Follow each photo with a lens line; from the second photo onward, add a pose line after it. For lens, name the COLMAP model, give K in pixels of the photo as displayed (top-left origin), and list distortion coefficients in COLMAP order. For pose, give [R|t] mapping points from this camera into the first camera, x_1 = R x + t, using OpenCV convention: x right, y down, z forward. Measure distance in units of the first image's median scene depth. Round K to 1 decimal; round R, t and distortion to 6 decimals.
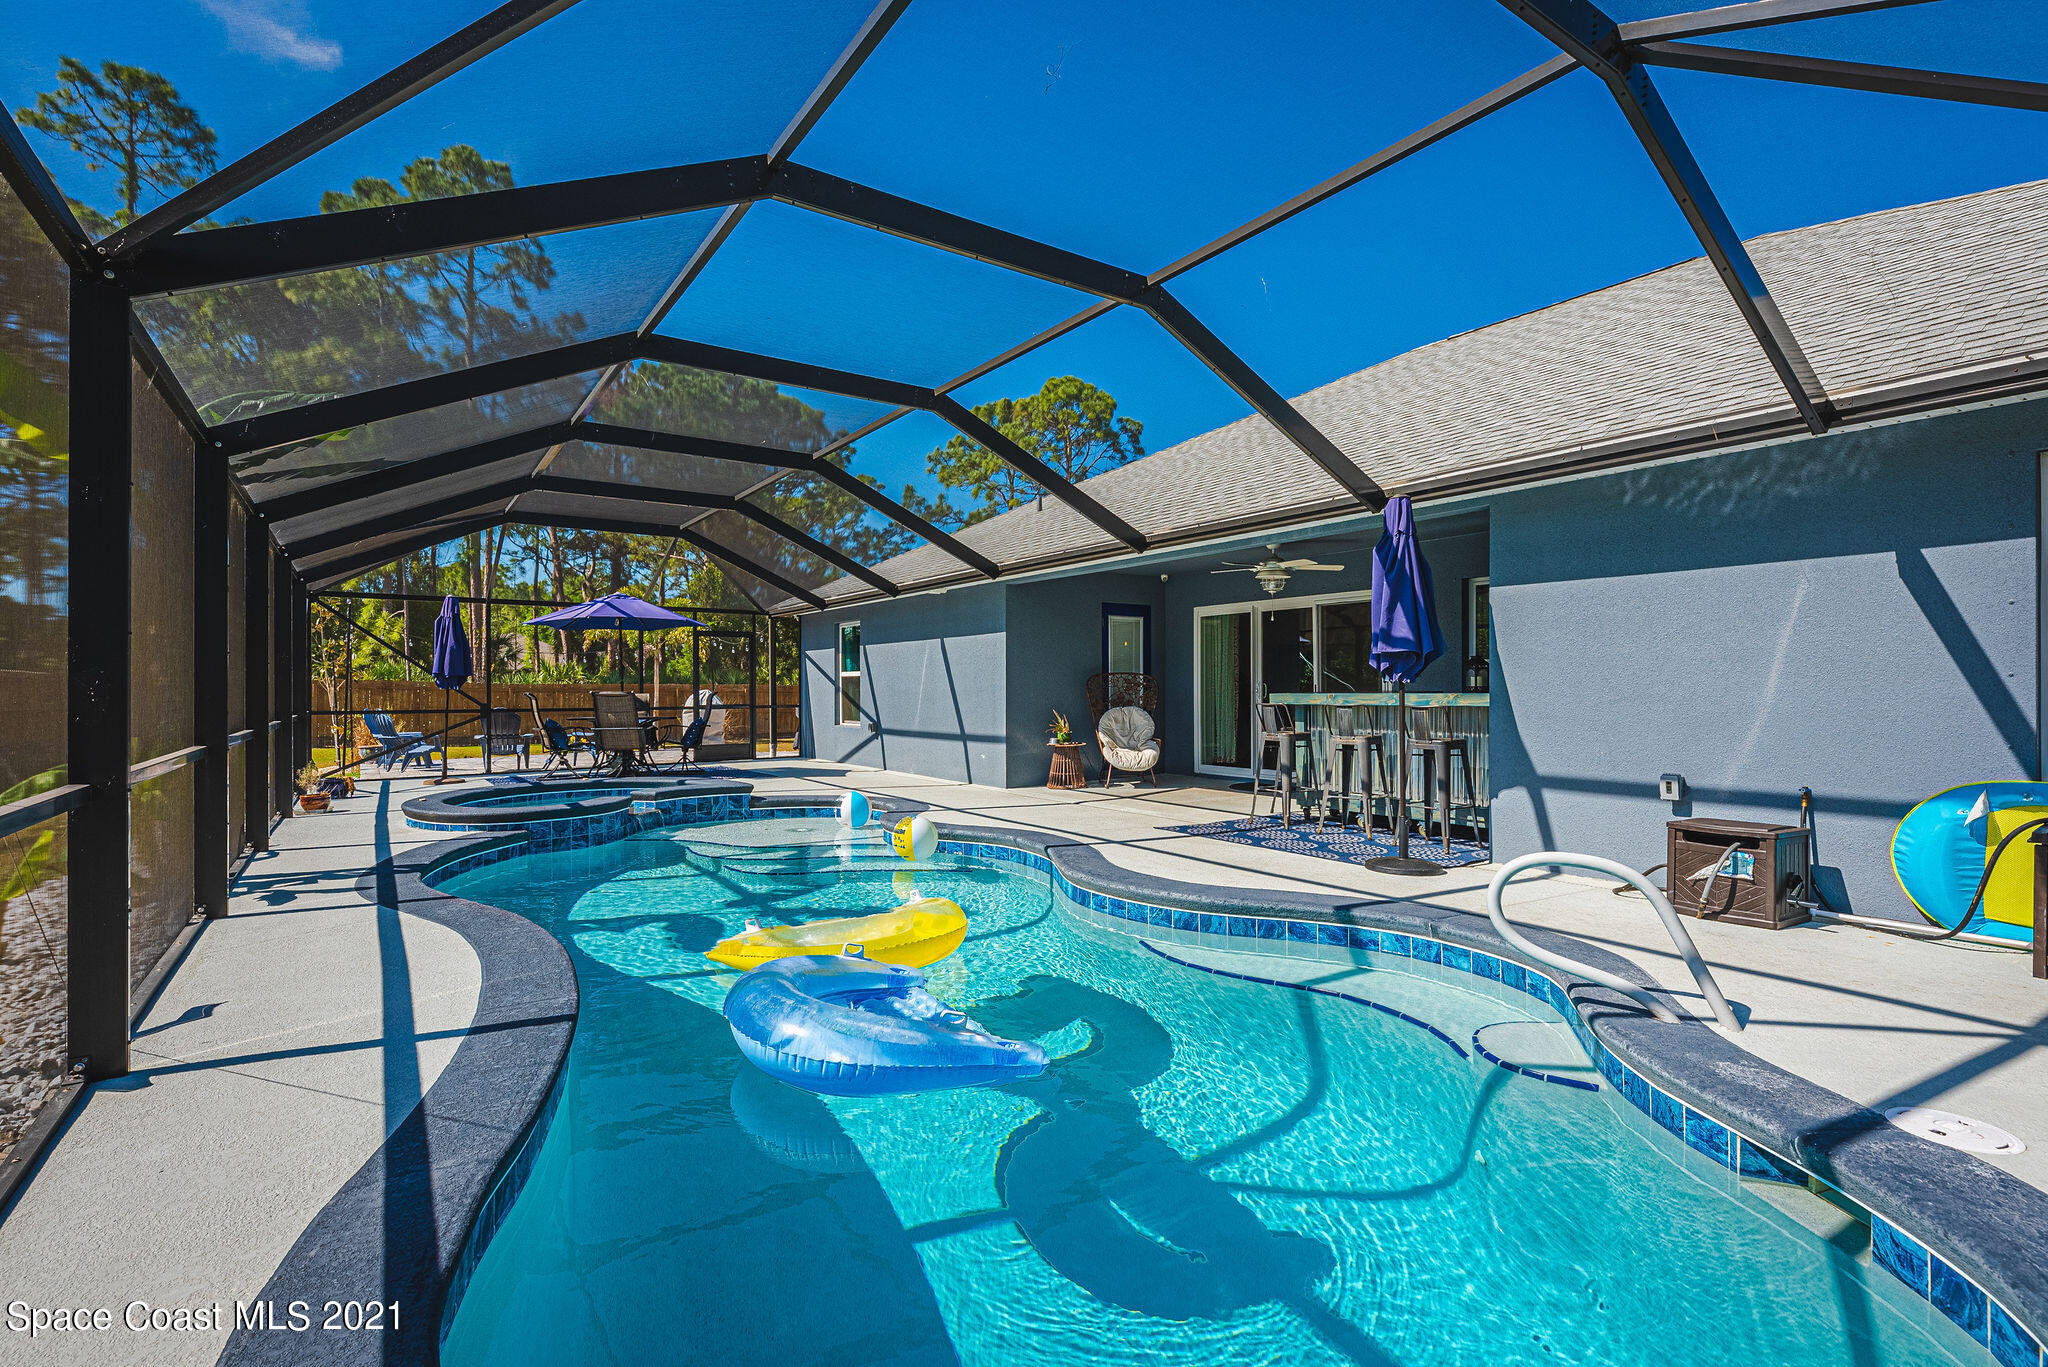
lens RADIAL K [[934.4, 0, 1028.0], [0, 934.4, 679.7], [0, 0, 1]] dist [-0.001696, 0.000444]
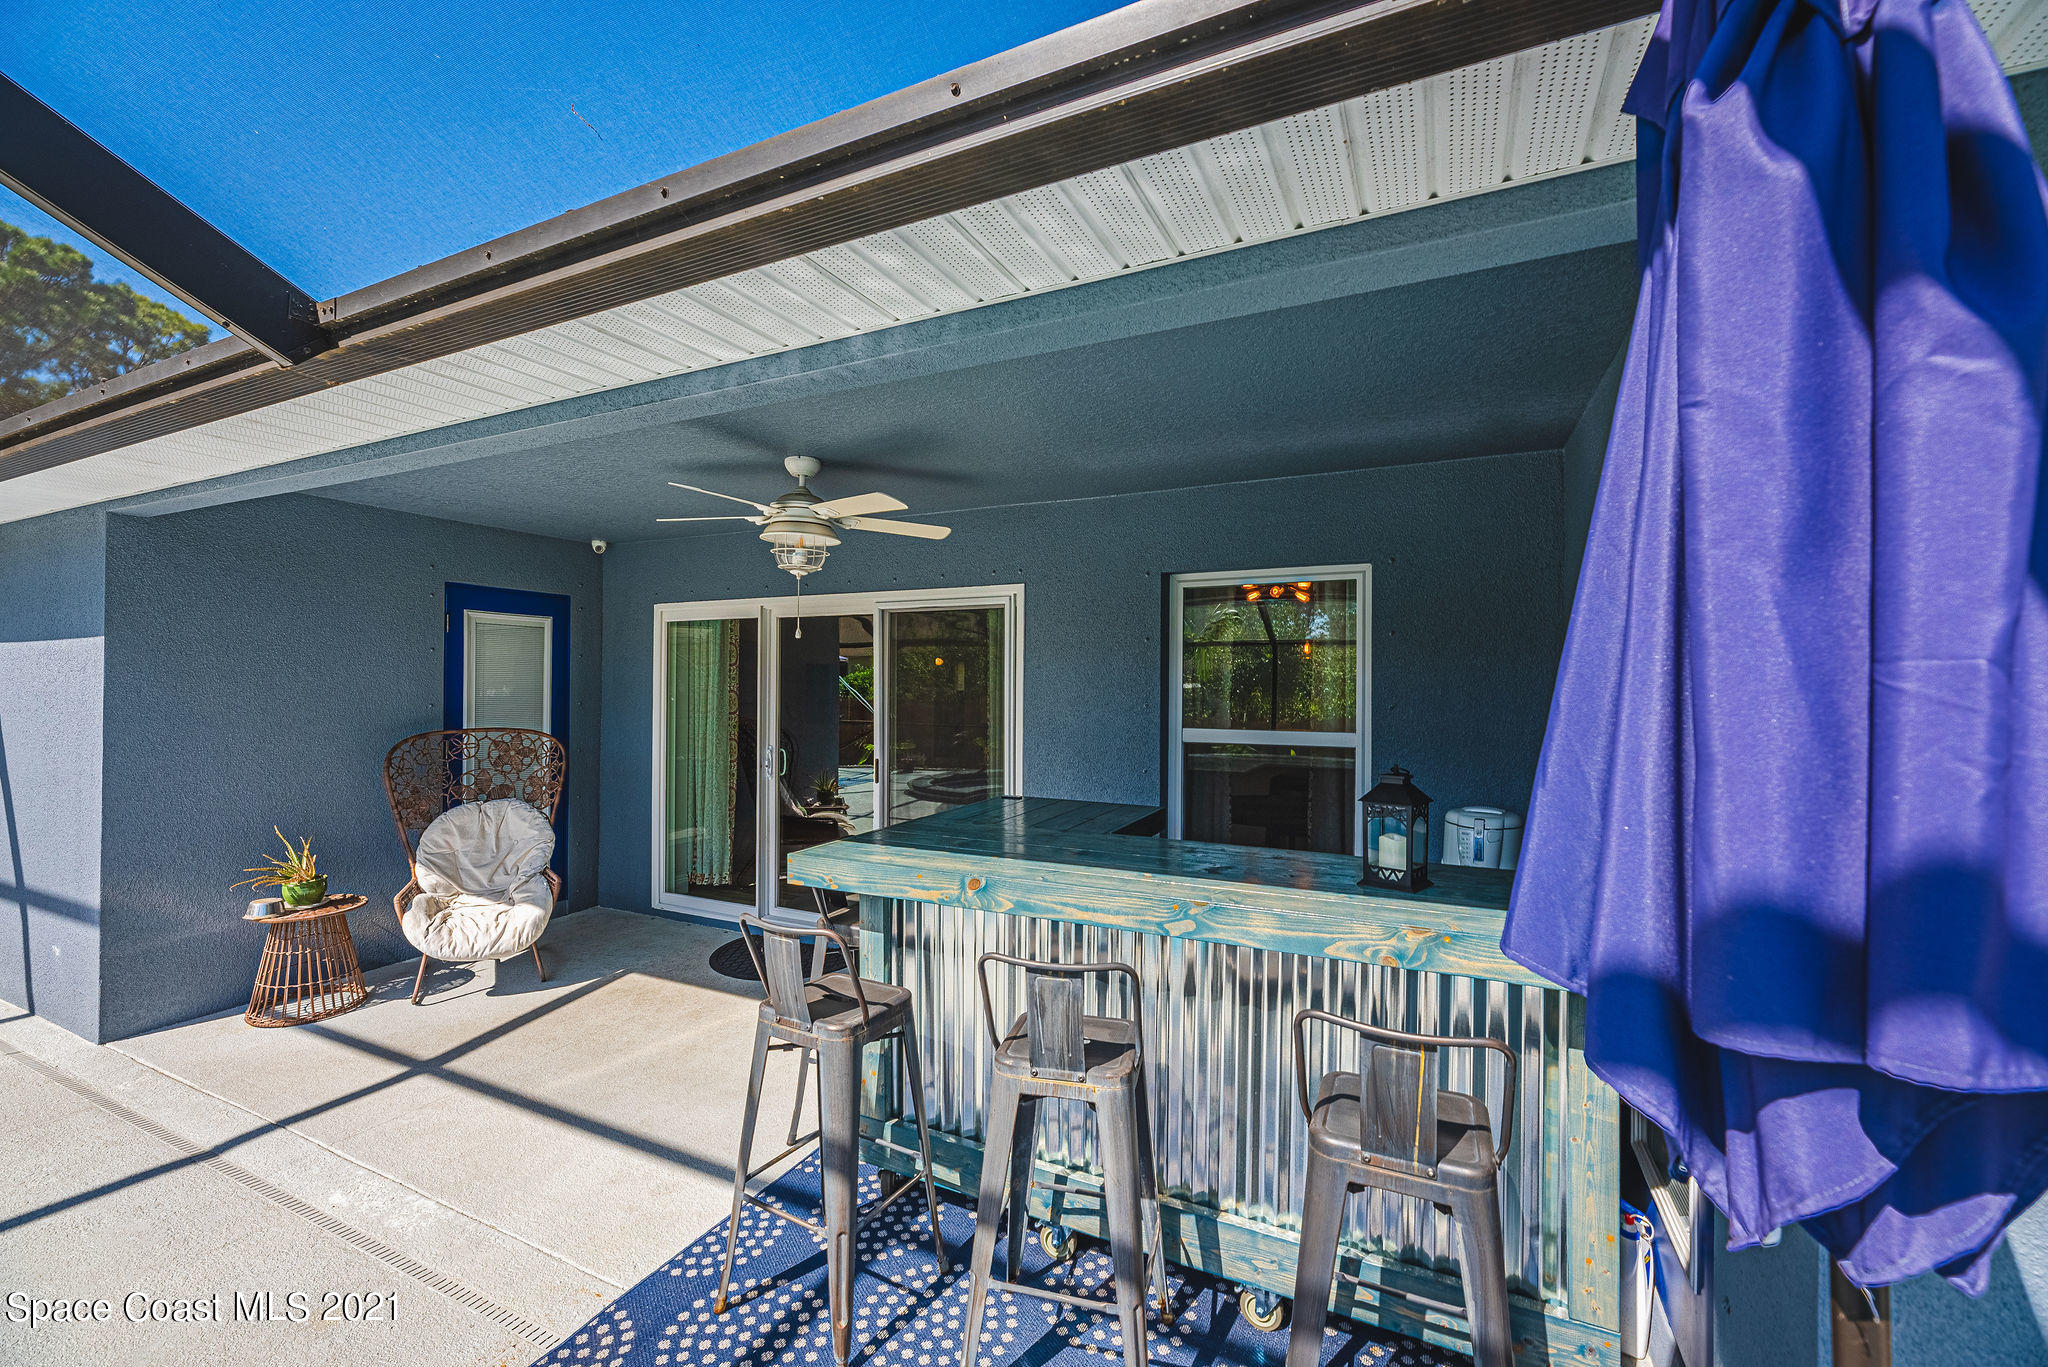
lens RADIAL K [[828.6, 0, 1012.0], [0, 828.6, 685.1], [0, 0, 1]] dist [0.000104, -0.000364]
pose [[0.875642, 0.011838, 0.482816, 0.130786], [-0.014964, 0.999885, 0.002623, -0.035610], [-0.482729, -0.009521, 0.875718, 0.491594]]
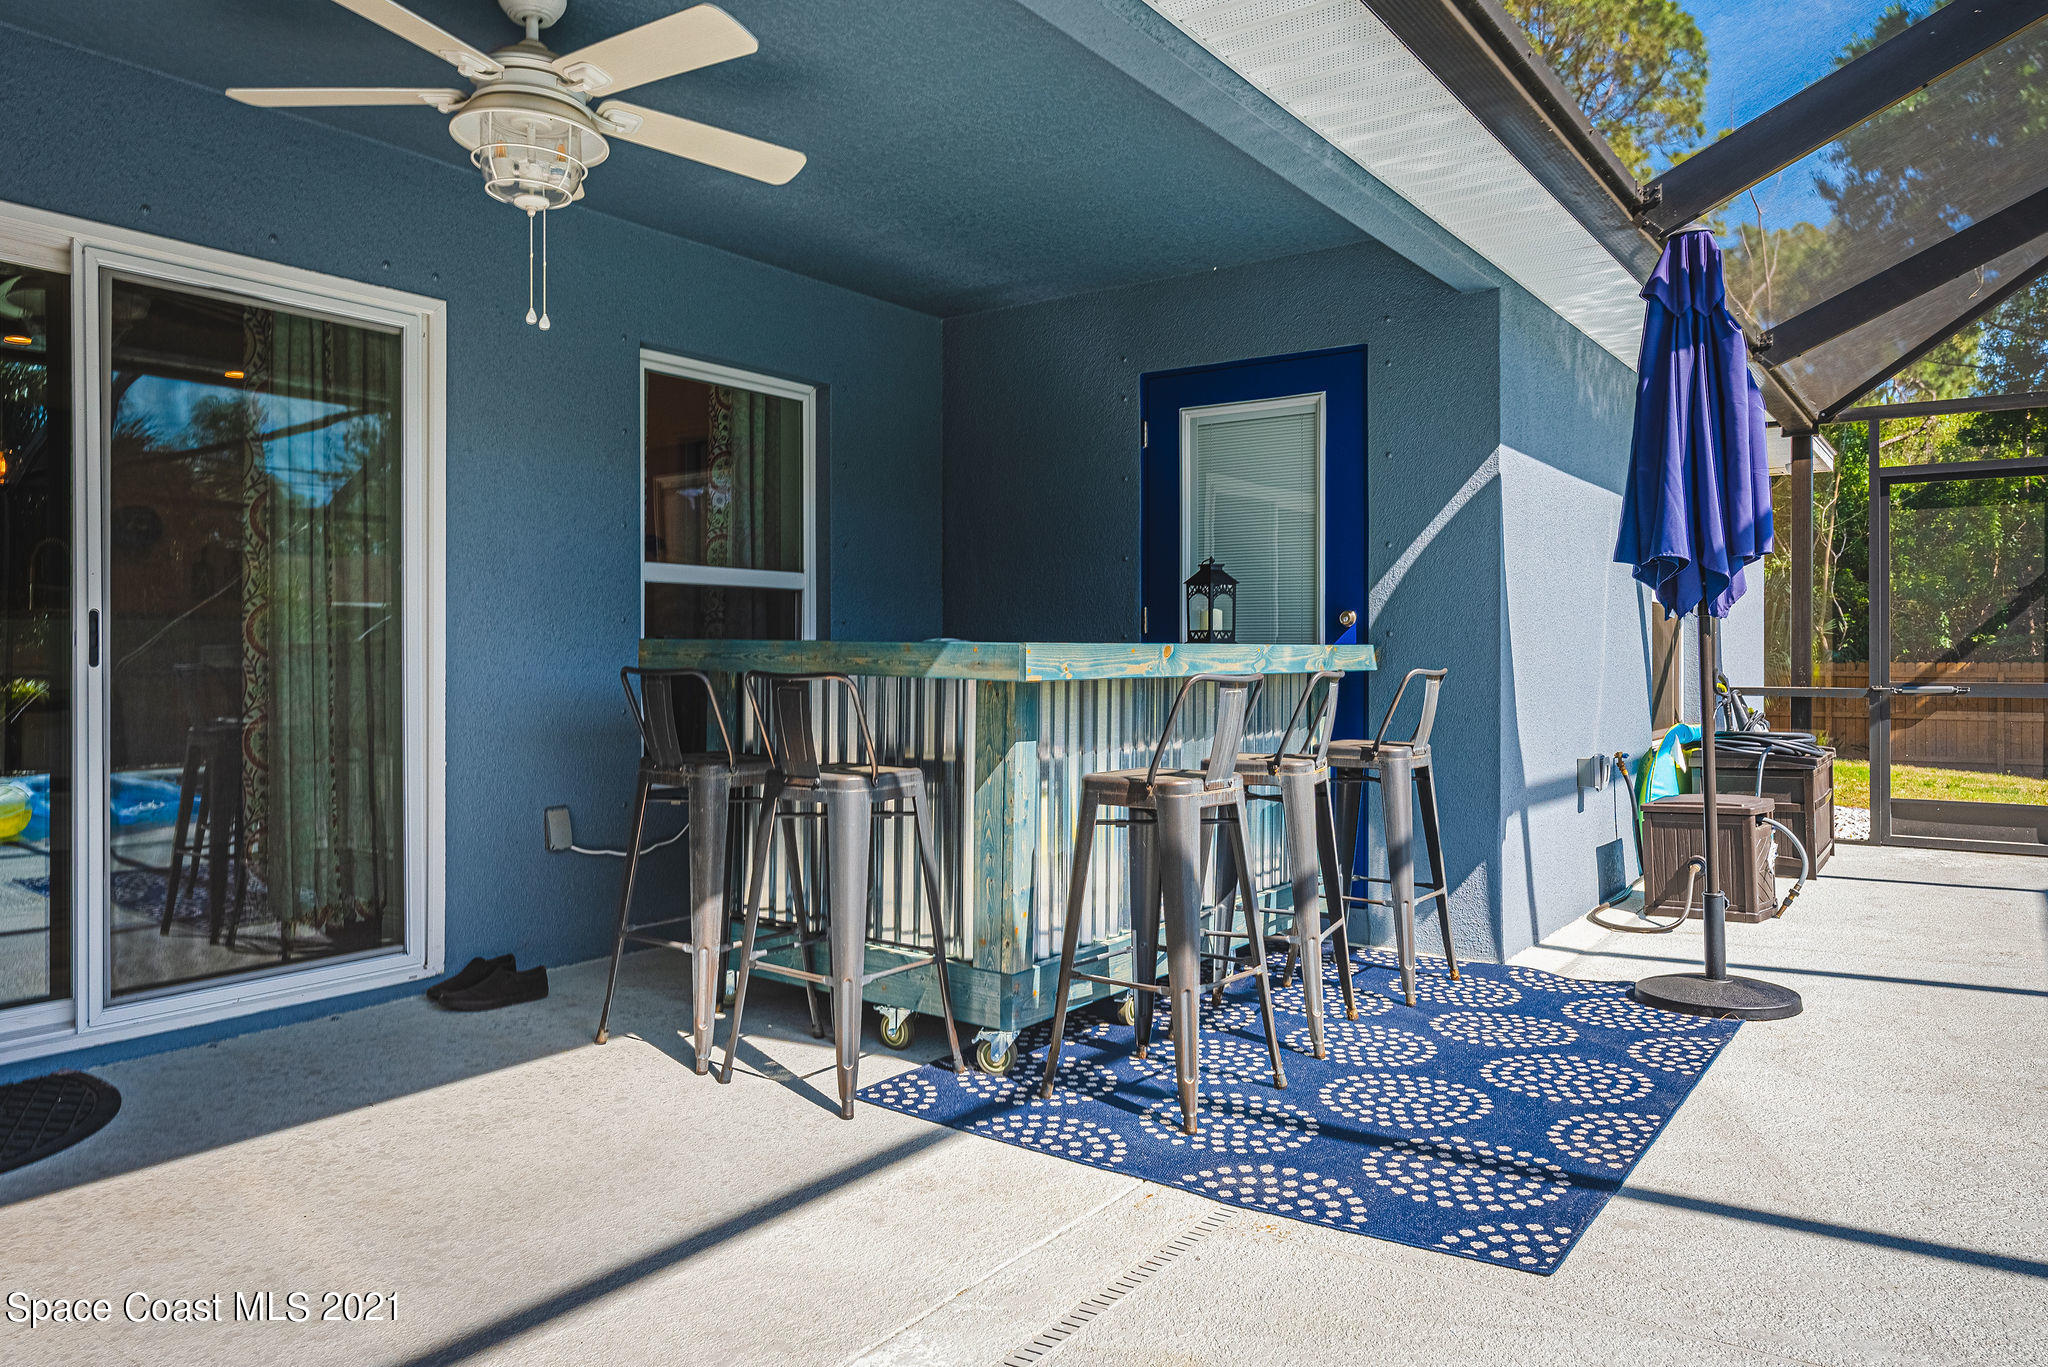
lens RADIAL K [[1368.3, 0, 1015.6], [0, 1368.3, 655.7], [0, 0, 1]] dist [-0.000792, -0.001423]
pose [[-0.326742, 0.004830, 0.945101, -0.075206], [-0.004446, 0.999968, -0.006648, 0.014725], [-0.945103, -0.006374, -0.326710, 0.802336]]
